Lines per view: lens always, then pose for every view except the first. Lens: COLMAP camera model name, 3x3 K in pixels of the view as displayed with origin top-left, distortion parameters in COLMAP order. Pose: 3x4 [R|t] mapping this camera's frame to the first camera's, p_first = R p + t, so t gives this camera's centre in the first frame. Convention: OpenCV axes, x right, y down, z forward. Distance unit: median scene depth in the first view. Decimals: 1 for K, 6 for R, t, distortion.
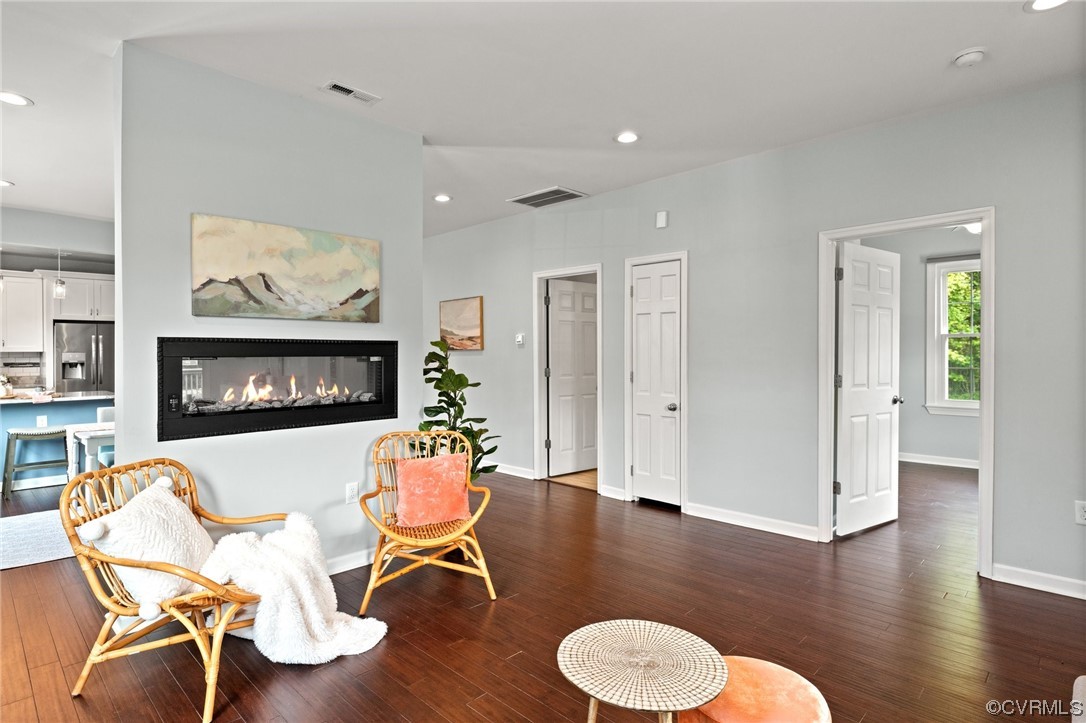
lens RADIAL K [[576.5, 0, 537.2], [0, 576.5, 356.4], [0, 0, 1]] dist [0.001483, 0.000050]
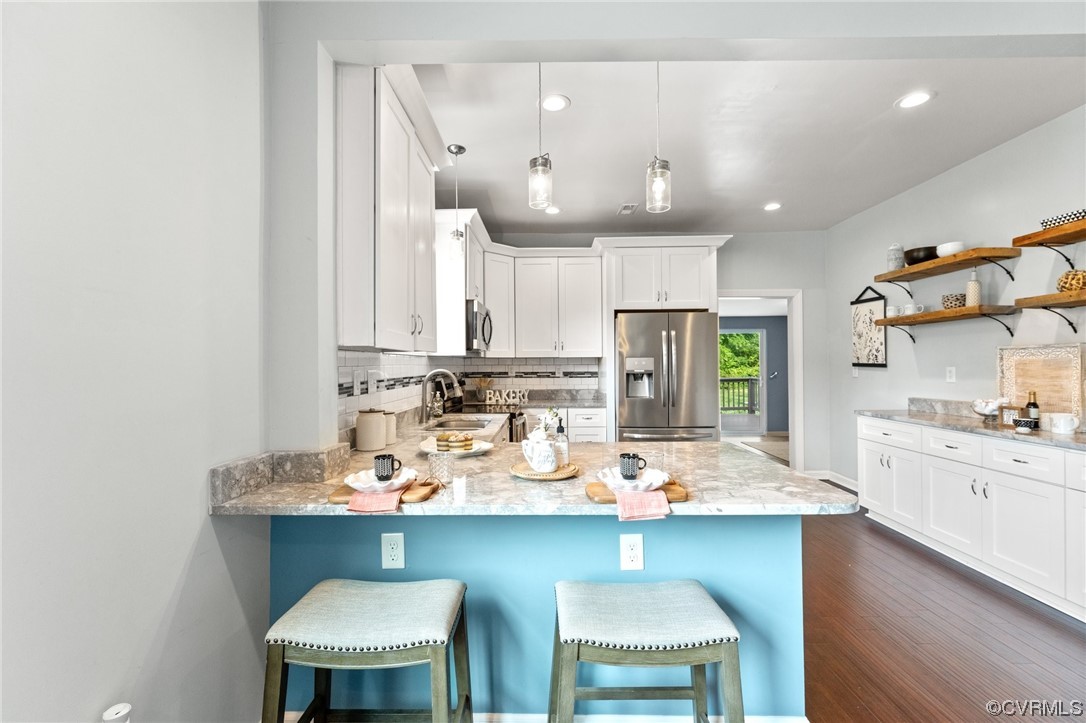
lens RADIAL K [[469.3, 0, 542.4], [0, 469.3, 363.4], [0, 0, 1]] dist [-0.000397, 0.000237]
pose [[0.694918, -0.001426, -0.719087, -1.121933], [-0.001008, 0.999995, -0.002956, 0.003960], [0.719088, 0.002779, 0.694914, 1.240484]]
